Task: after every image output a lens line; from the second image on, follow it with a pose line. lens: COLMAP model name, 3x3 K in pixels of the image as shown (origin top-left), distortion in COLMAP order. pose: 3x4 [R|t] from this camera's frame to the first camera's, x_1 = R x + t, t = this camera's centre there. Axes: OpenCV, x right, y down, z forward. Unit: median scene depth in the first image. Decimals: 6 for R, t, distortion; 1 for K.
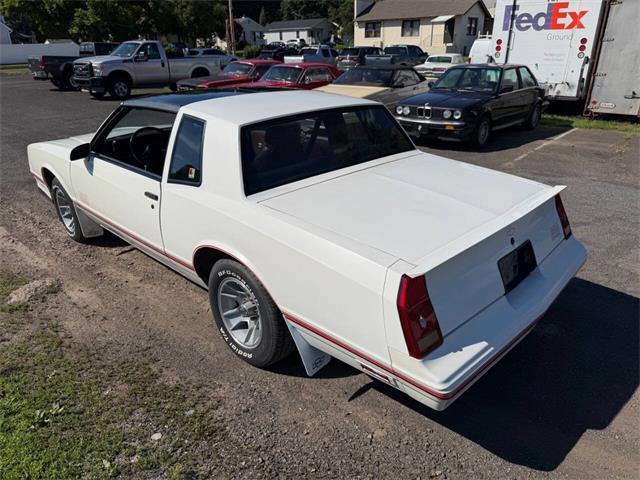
lens RADIAL K [[465.5, 0, 320.0], [0, 465.5, 240.0], [0, 0, 1]] dist [-0.002940, -0.006216]
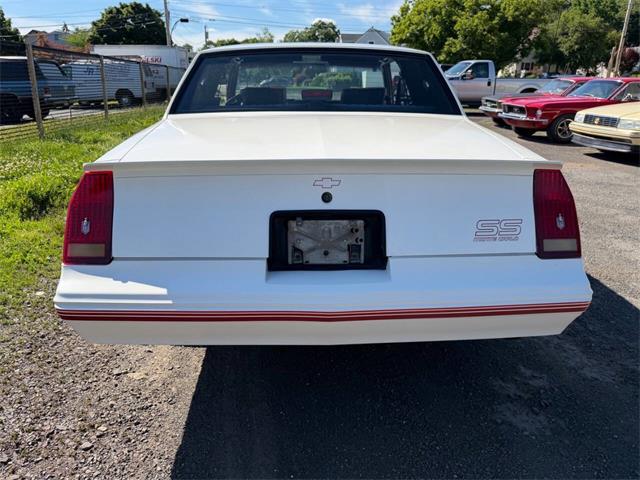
lens RADIAL K [[465.5, 0, 320.0], [0, 465.5, 240.0], [0, 0, 1]] dist [-0.002940, -0.006216]
pose [[0.726704, 0.230422, -0.647153, 0.075932], [-0.272481, 0.961474, 0.036361, 0.003499], [0.630599, 0.149913, 0.761492, 0.043187]]
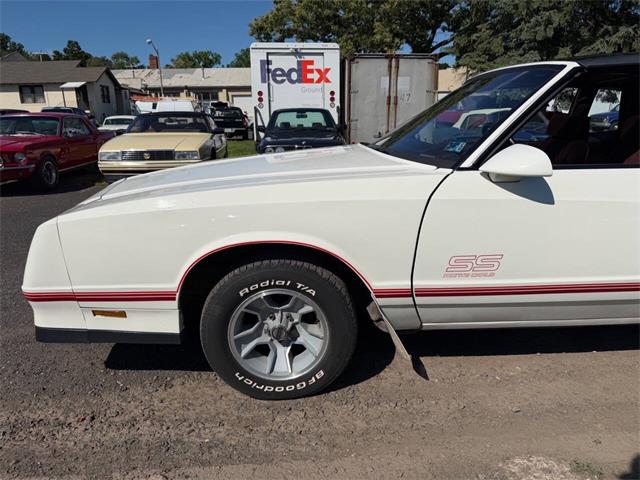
lens RADIAL K [[465.5, 0, 320.0], [0, 465.5, 240.0], [0, 0, 1]] dist [-0.002940, -0.006216]
pose [[0.685482, -0.184051, 0.704443, -0.138258], [0.285161, 0.958095, -0.027162, -0.021599], [-0.669924, 0.219499, 0.709241, 0.111047]]
